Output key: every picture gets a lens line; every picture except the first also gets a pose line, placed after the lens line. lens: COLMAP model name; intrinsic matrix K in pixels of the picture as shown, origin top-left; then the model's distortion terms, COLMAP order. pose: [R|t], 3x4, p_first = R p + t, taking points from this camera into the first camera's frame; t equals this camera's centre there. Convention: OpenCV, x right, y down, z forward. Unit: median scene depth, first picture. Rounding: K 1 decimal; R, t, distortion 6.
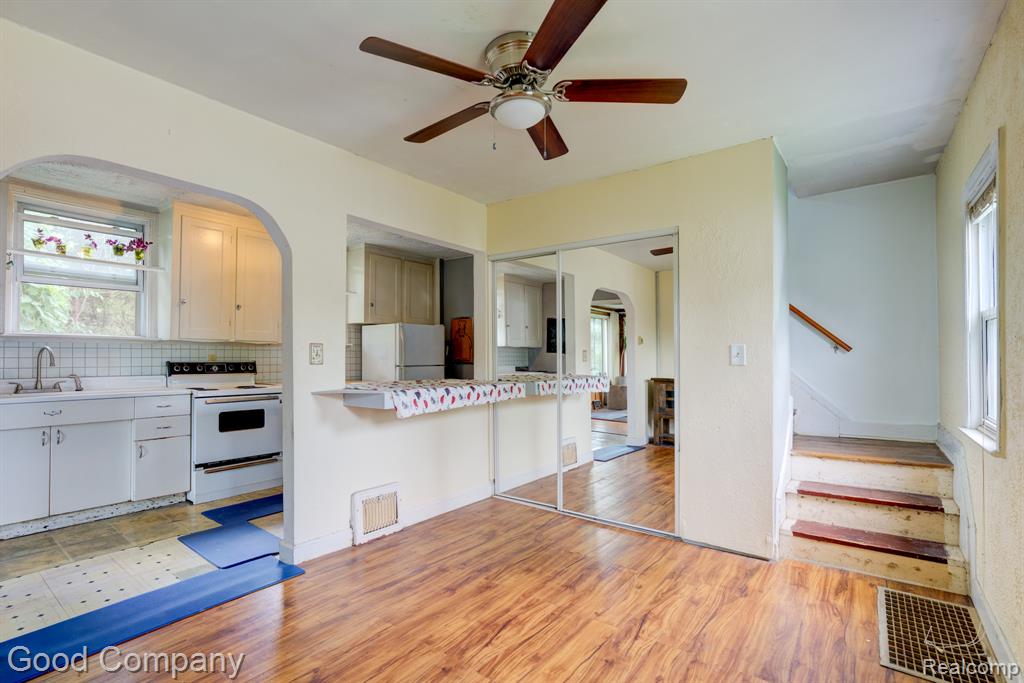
lens RADIAL K [[470.0, 0, 512.0], [0, 470.0, 341.5], [0, 0, 1]] dist [-0.021646, 0.009411]
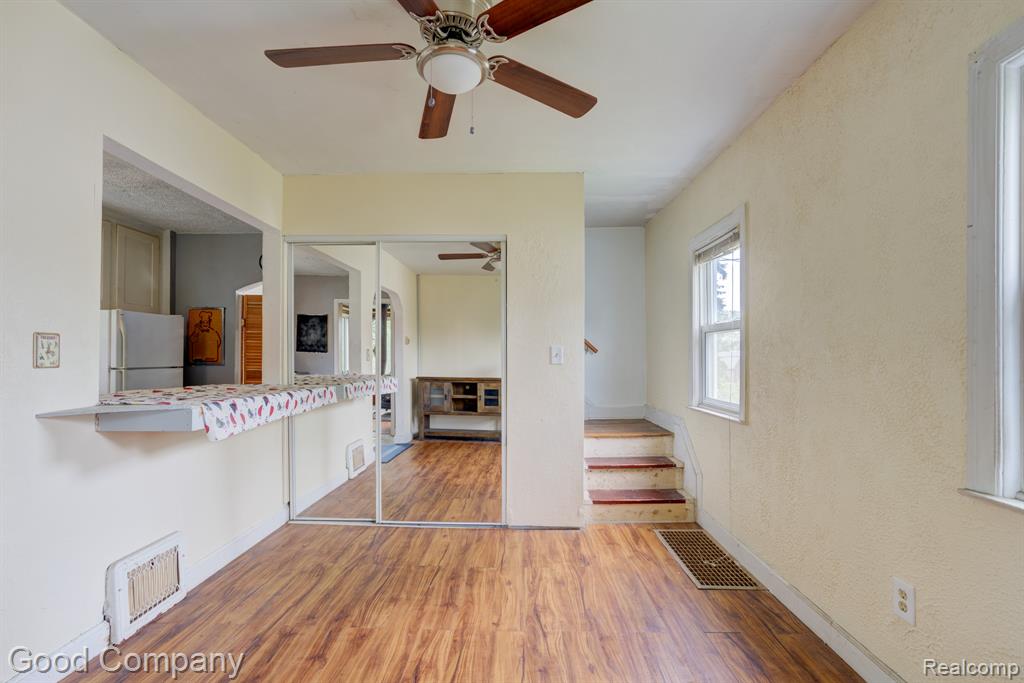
lens RADIAL K [[441.6, 0, 512.0], [0, 441.6, 341.5], [0, 0, 1]] dist [-0.042060, 0.022825]
pose [[0.817246, 0.021529, 0.575886, -0.244409], [-0.019848, 0.999761, -0.009209, 0.008456], [-0.575946, -0.003904, 0.817478, 0.194276]]
